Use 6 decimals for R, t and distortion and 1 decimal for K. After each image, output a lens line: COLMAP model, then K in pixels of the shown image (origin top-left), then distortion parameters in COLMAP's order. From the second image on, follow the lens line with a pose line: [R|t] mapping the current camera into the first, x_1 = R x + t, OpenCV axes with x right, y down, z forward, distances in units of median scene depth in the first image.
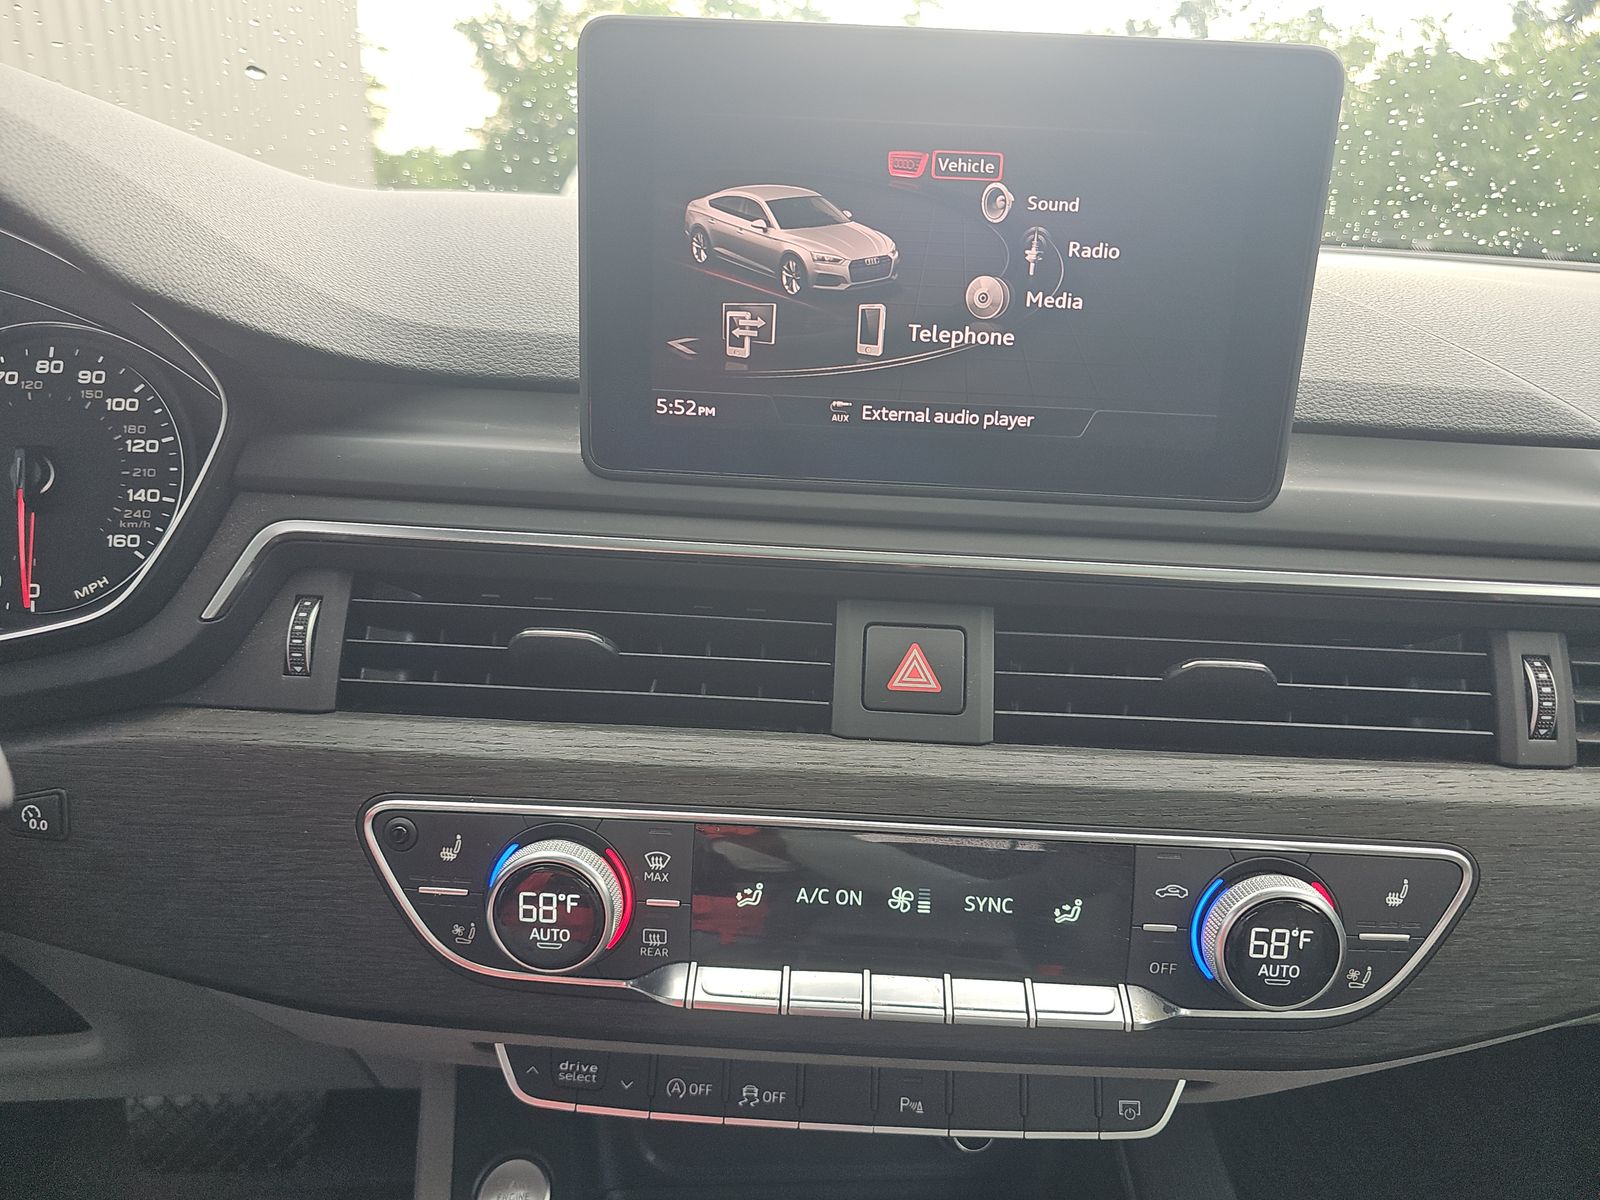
lens RADIAL K [[1003.6, 0, 793.1], [0, 1003.6, 634.2], [0, 0, 1]] dist [0.002317, -0.022708]
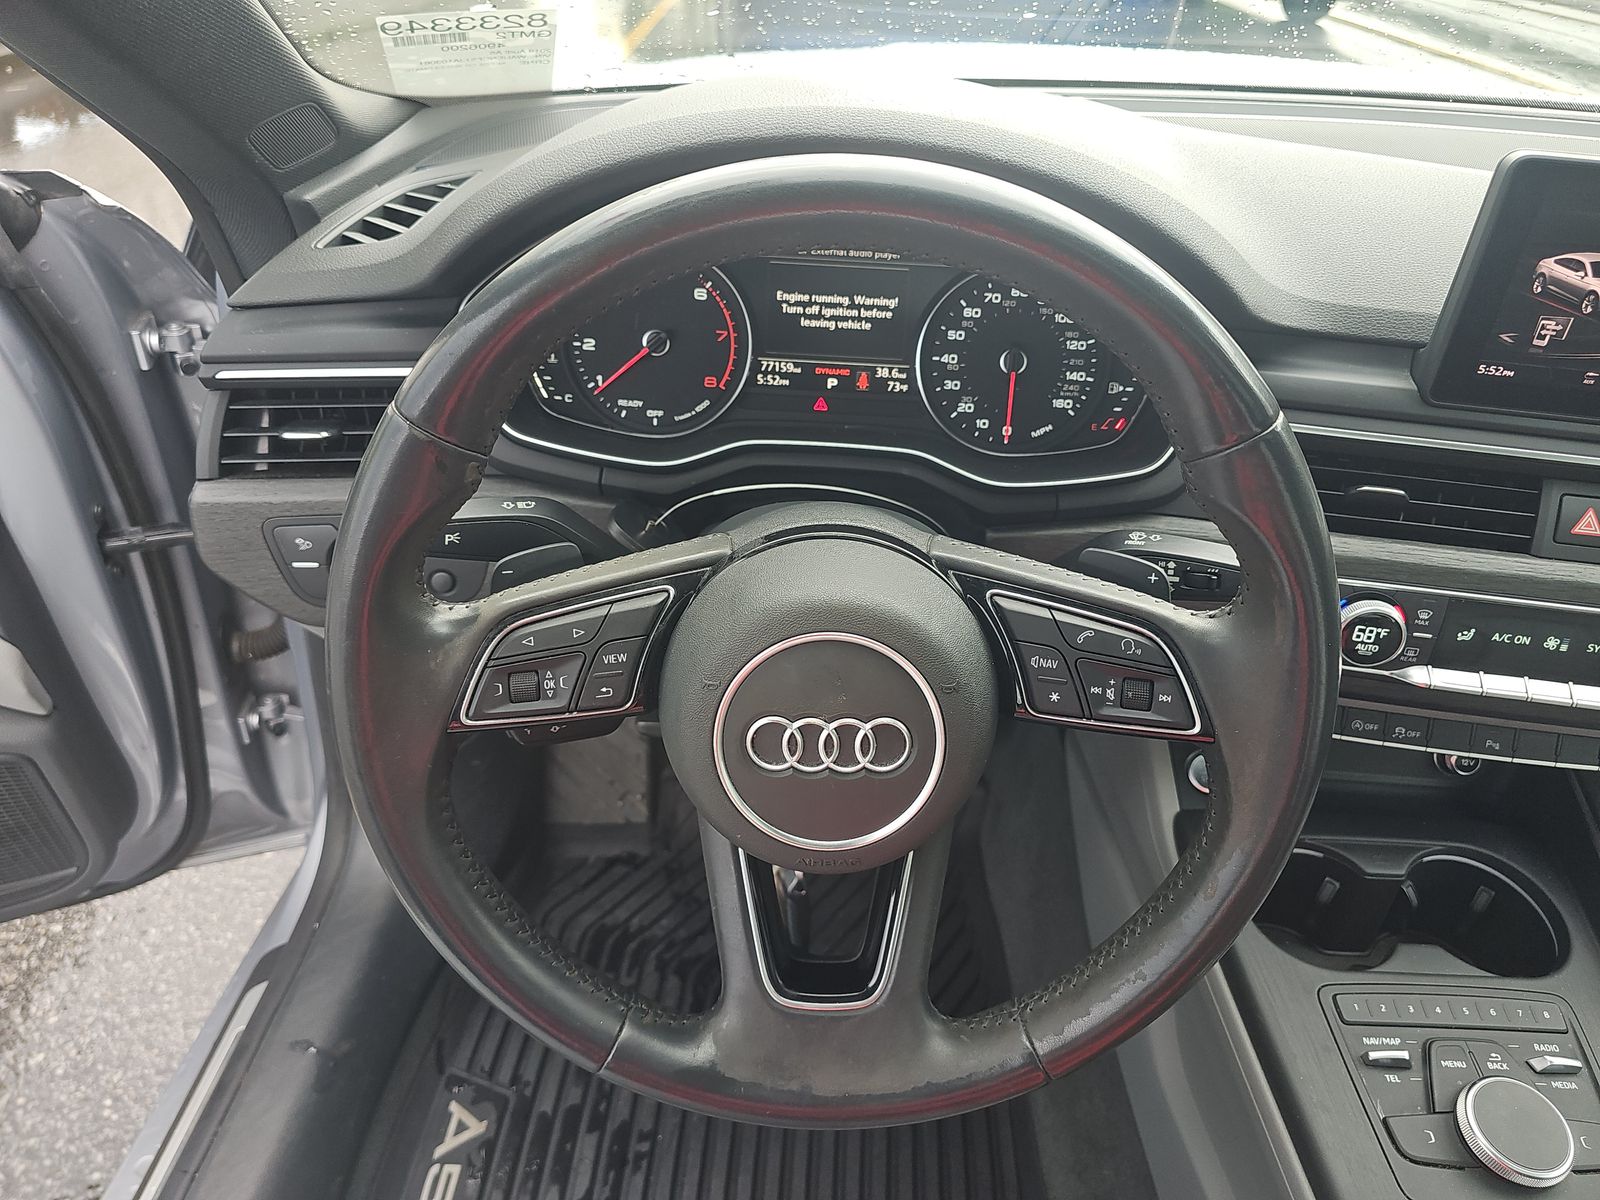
lens RADIAL K [[1003.6, 0, 793.1], [0, 1003.6, 634.2], [0, 0, 1]] dist [0.002317, -0.022708]
pose [[0.988072, 0.074803, -0.134602, -0.861522], [-0.028005, 0.946802, 0.320596, -0.256636], [0.151423, -0.313002, 0.937604, -0.796153]]
